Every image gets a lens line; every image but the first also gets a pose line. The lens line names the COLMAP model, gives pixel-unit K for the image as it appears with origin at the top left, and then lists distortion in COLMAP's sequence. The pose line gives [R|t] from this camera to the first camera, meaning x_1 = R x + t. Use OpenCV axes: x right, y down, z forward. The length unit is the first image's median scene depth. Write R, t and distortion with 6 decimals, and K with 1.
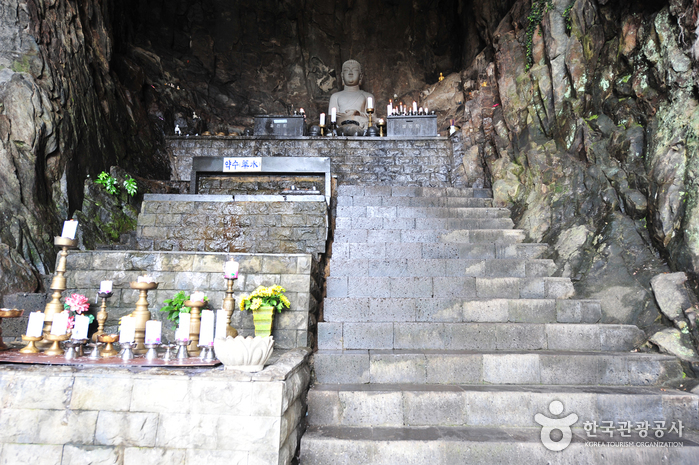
lens RADIAL K [[460.6, 0, 351.0], [0, 460.6, 228.3], [0, 0, 1]] dist [0.000656, 0.000601]
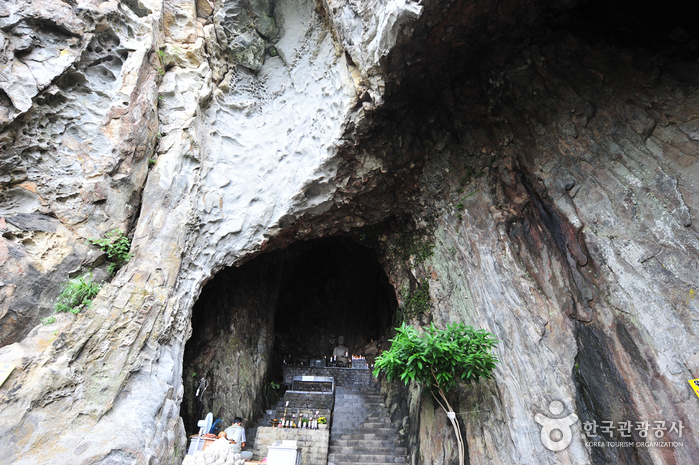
lens RADIAL K [[283.3, 0, 351.6], [0, 283.3, 227.9], [0, 0, 1]] dist [-0.019763, -0.001443]
pose [[0.998622, 0.044844, 0.027253, -0.015238], [-0.025231, 0.865698, -0.499931, -0.051016], [-0.046012, 0.498555, 0.865636, -1.006914]]
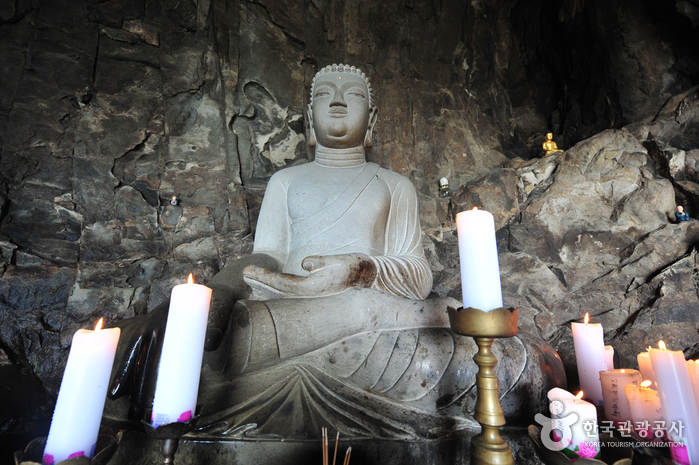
lens RADIAL K [[283.3, 0, 351.7], [0, 283.3, 231.8], [0, 0, 1]] dist [-0.019763, -0.001443]
pose [[0.998643, 0.028135, 0.043821, 0.002216], [-0.024848, 0.996961, -0.073840, -0.243470], [-0.045766, 0.072651, 0.996307, 0.827220]]
